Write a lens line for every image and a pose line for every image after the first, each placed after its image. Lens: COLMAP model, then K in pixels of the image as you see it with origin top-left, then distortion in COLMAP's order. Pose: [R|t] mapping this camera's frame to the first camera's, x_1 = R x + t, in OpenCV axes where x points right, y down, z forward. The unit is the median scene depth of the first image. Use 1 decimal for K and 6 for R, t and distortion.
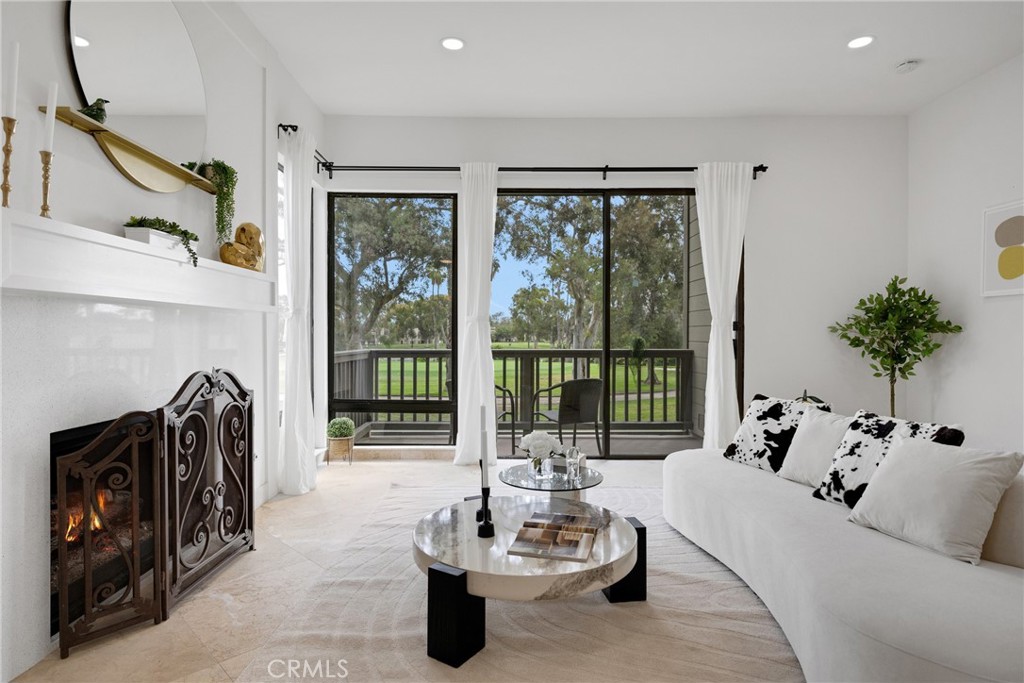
lens RADIAL K [[554.0, 0, 512.0], [0, 554.0, 341.5], [0, 0, 1]] dist [0.005107, 0.000078]
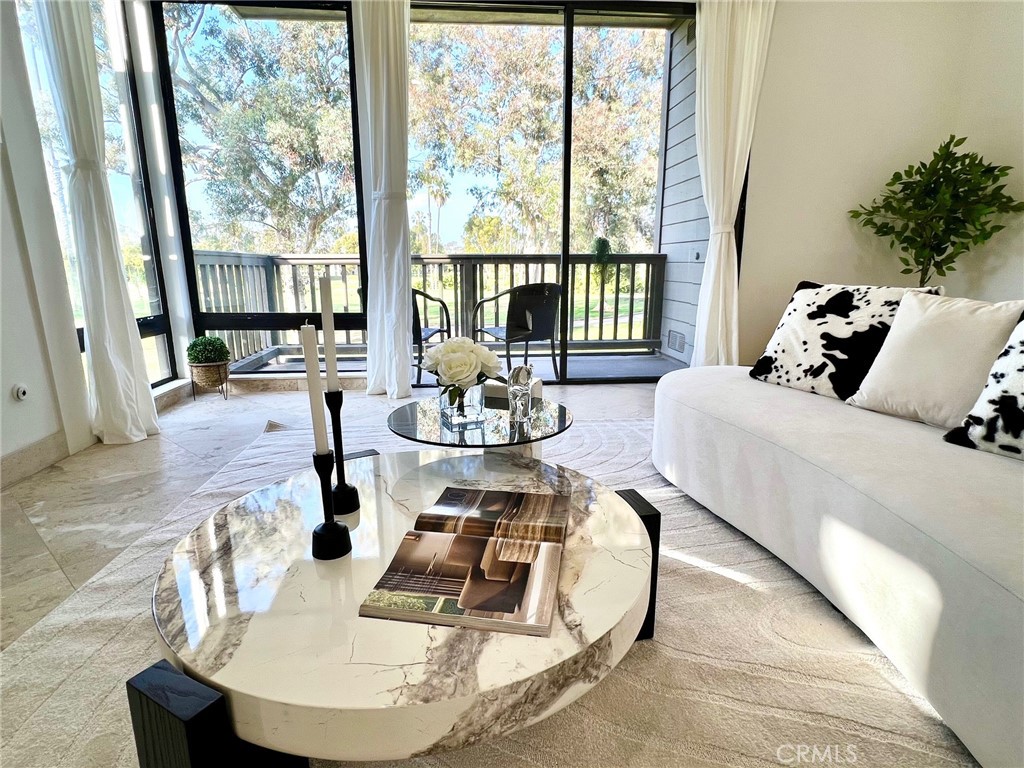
lens RADIAL K [[530.6, 0, 512.0], [0, 530.6, 384.0], [0, 0, 1]] dist [-0.030755, -0.000064]
pose [[0.996406, -0.022888, 0.081551, 0.051291], [0.005622, 0.978548, 0.205942, 0.088530], [-0.084515, -0.204743, 0.975160, 0.423618]]
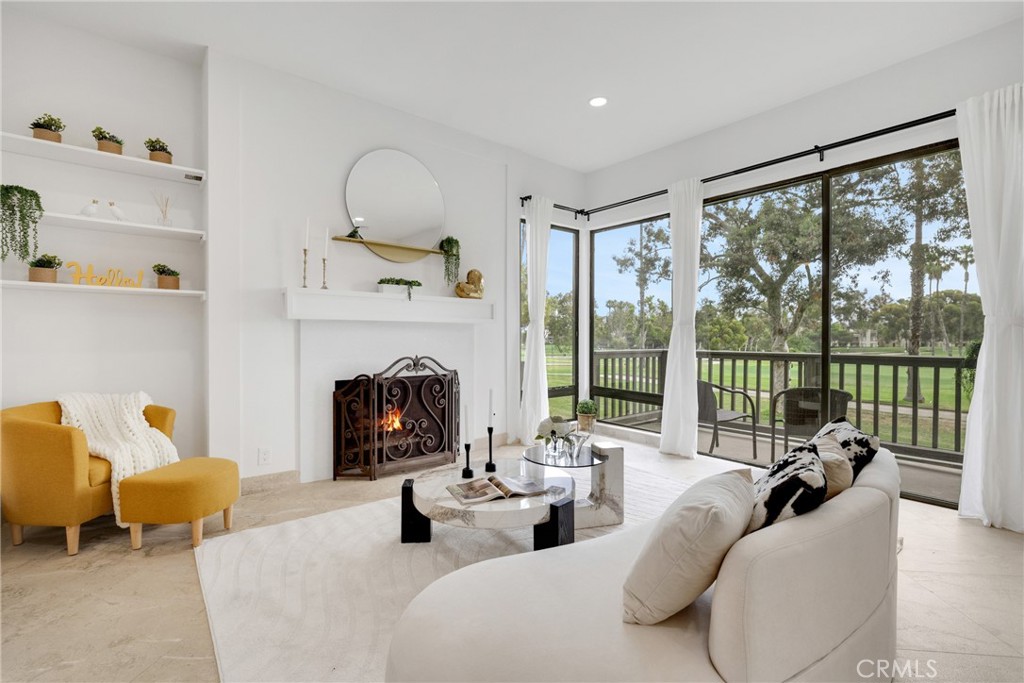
lens RADIAL K [[472.5, 0, 512.0], [0, 472.5, 341.5], [0, 0, 1]] dist [0.000368, -0.000139]
pose [[0.613856, 0.009318, -0.789363, 0.718710], [-0.010357, 0.999939, 0.003750, -0.006206], [0.789350, 0.005873, 0.613915, 0.242952]]
